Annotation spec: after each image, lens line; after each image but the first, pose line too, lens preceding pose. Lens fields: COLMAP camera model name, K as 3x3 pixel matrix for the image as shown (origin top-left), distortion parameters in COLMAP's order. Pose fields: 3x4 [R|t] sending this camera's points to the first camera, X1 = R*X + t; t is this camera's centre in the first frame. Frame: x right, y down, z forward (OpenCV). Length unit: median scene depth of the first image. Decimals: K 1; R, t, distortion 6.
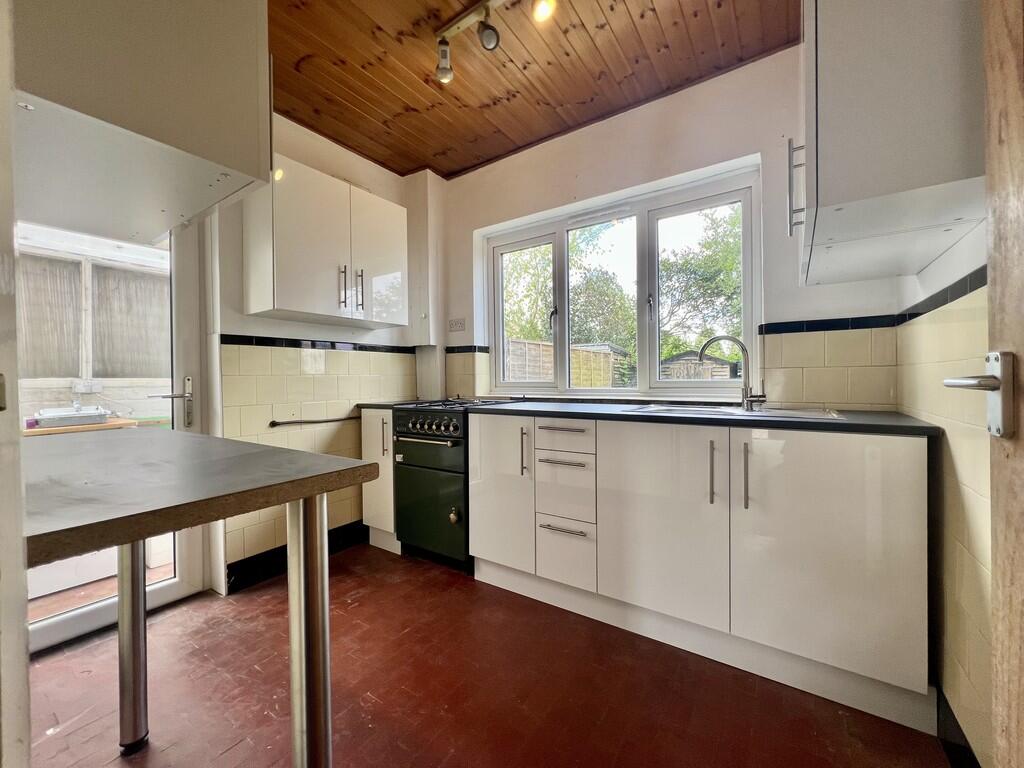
lens RADIAL K [[412.6, 0, 512.1], [0, 412.6, 383.3], [0, 0, 1]] dist [-0.007717, 0.000409]
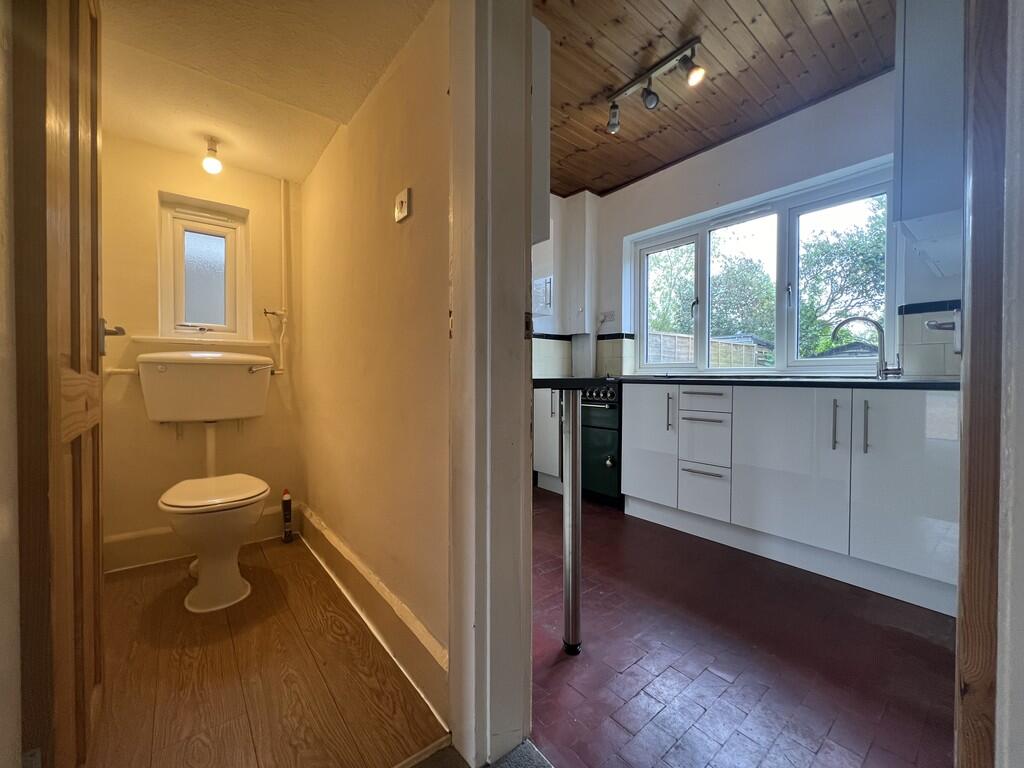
lens RADIAL K [[412.6, 0, 508.2], [0, 412.6, 383.8], [0, 0, 1]] dist [-0.007717, 0.000409]
pose [[0.953425, 0.020309, -0.300947, -0.056726], [-0.017829, 0.999781, 0.010984, 0.063333], [0.301104, -0.005107, 0.953578, -0.318216]]
